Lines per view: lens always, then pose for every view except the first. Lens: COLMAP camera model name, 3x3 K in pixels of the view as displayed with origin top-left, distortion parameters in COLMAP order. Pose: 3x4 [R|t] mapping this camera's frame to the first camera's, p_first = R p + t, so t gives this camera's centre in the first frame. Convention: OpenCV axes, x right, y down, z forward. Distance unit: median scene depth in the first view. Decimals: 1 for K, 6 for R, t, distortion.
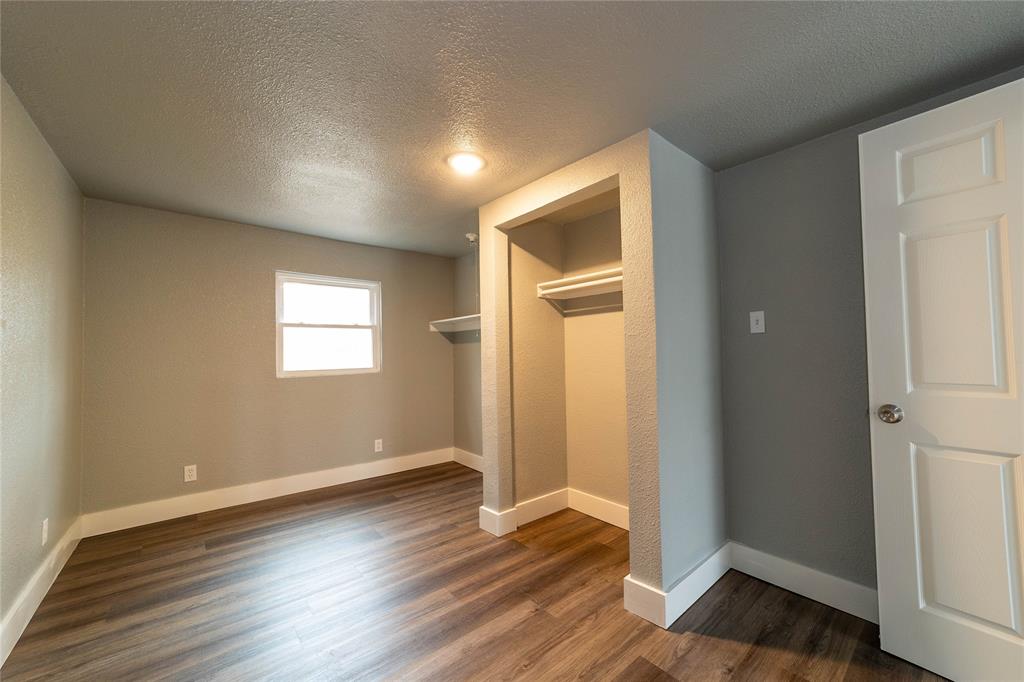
lens RADIAL K [[394.3, 0, 514.9], [0, 394.3, 351.6], [0, 0, 1]] dist [-0.015143, 0.007090]
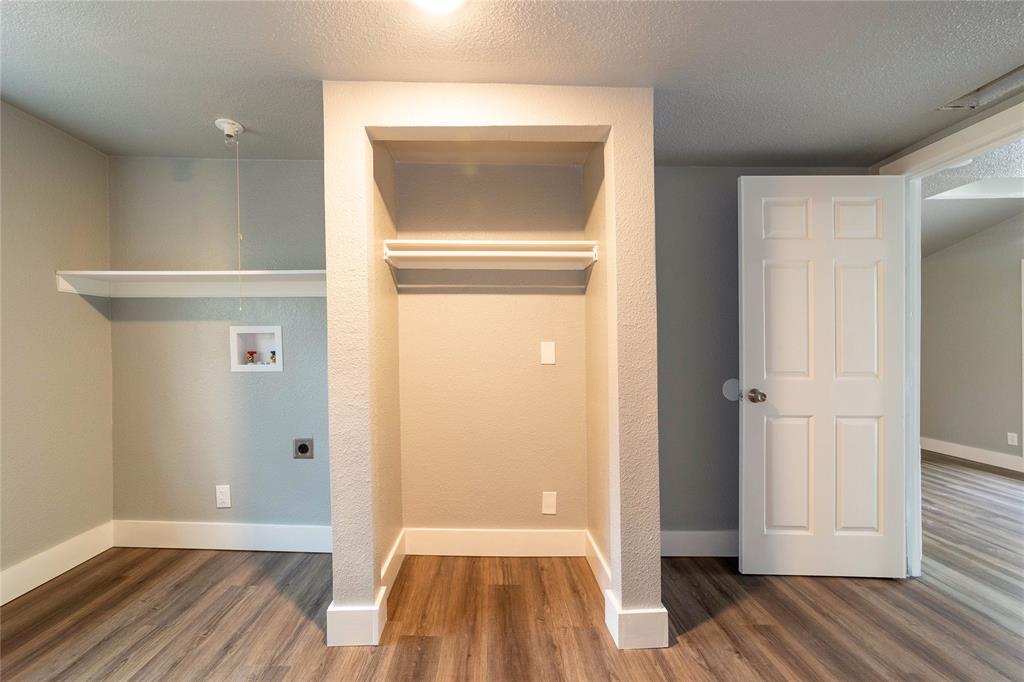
lens RADIAL K [[414.2, 0, 510.6], [0, 414.2, 355.2], [0, 0, 1]] dist [-0.026235, 0.016166]
pose [[0.651214, 0.001096, 0.758894, -0.427946], [-0.020380, 0.999664, 0.016045, 0.011083], [-0.758621, -0.025916, 0.651017, 0.488366]]
